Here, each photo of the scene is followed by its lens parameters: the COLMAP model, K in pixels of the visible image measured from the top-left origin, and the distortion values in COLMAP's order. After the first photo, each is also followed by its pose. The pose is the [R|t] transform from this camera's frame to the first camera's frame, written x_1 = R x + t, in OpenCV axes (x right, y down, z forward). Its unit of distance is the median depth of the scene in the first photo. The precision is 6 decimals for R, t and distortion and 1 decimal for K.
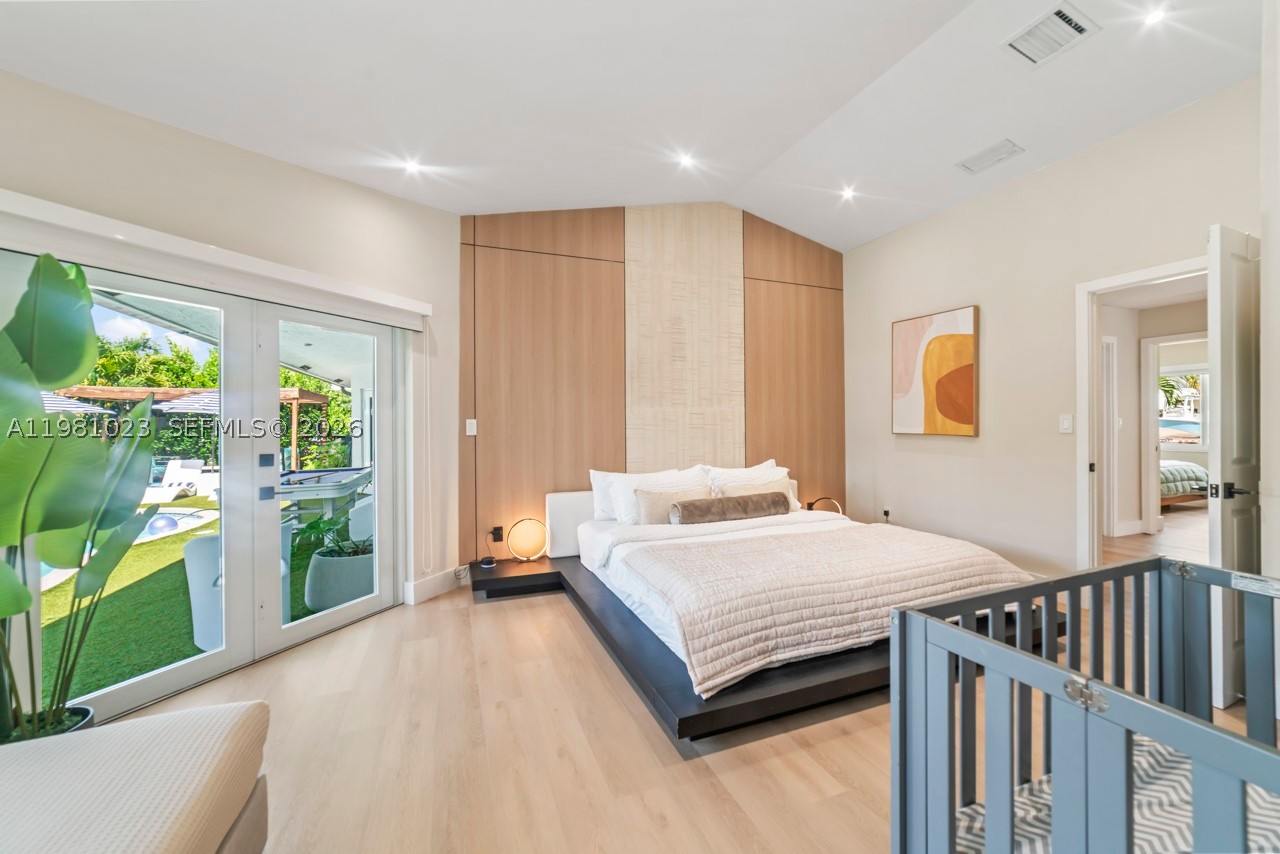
lens RADIAL K [[488.9, 0, 636.8], [0, 488.9, 423.1], [0, 0, 1]] dist [-0.027786, 0.010319]
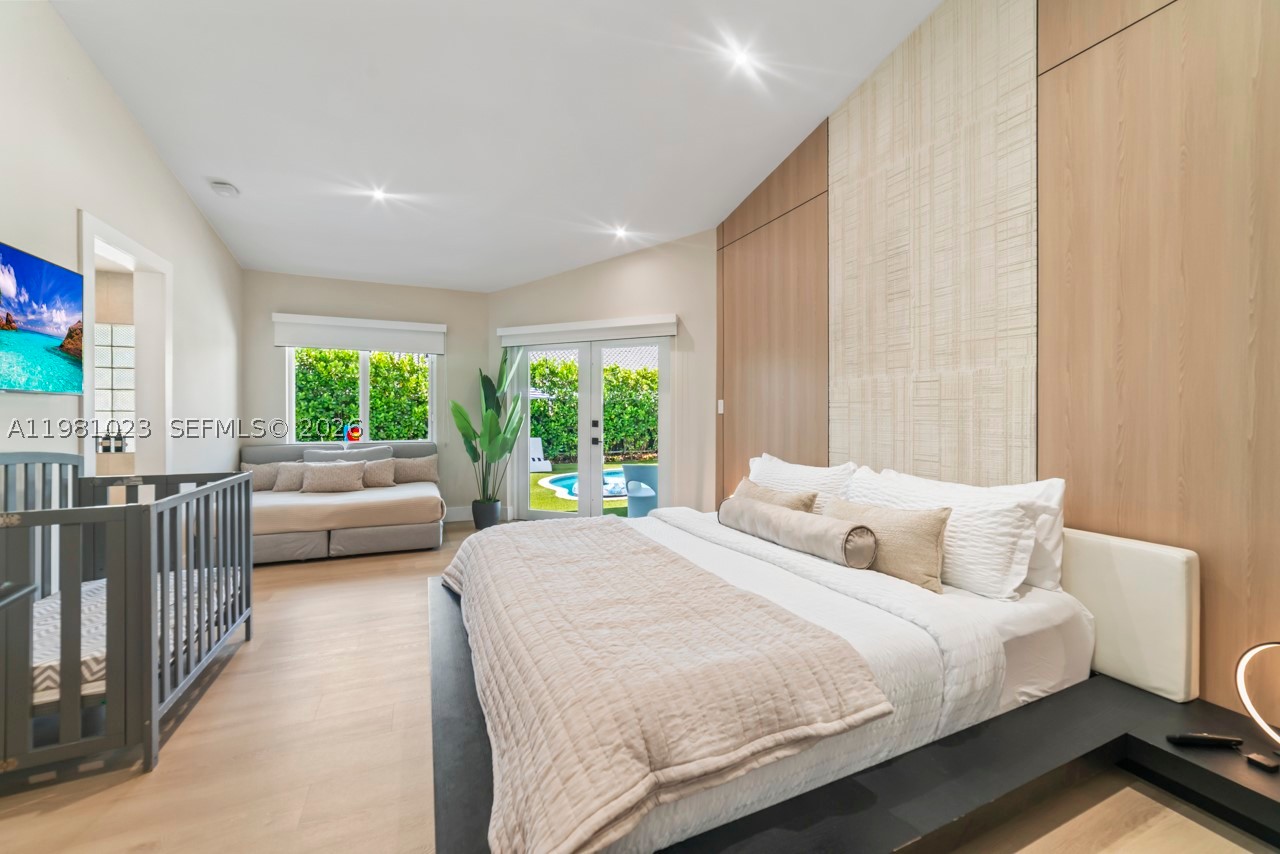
lens RADIAL K [[488.9, 0, 636.8], [0, 488.9, 423.1], [0, 0, 1]] dist [-0.027786, 0.010319]
pose [[0.043675, 0.024366, -0.998749, 0.710779], [-0.000524, 0.999703, 0.024366, 0.017433], [0.999046, -0.000541, 0.043675, 0.648631]]
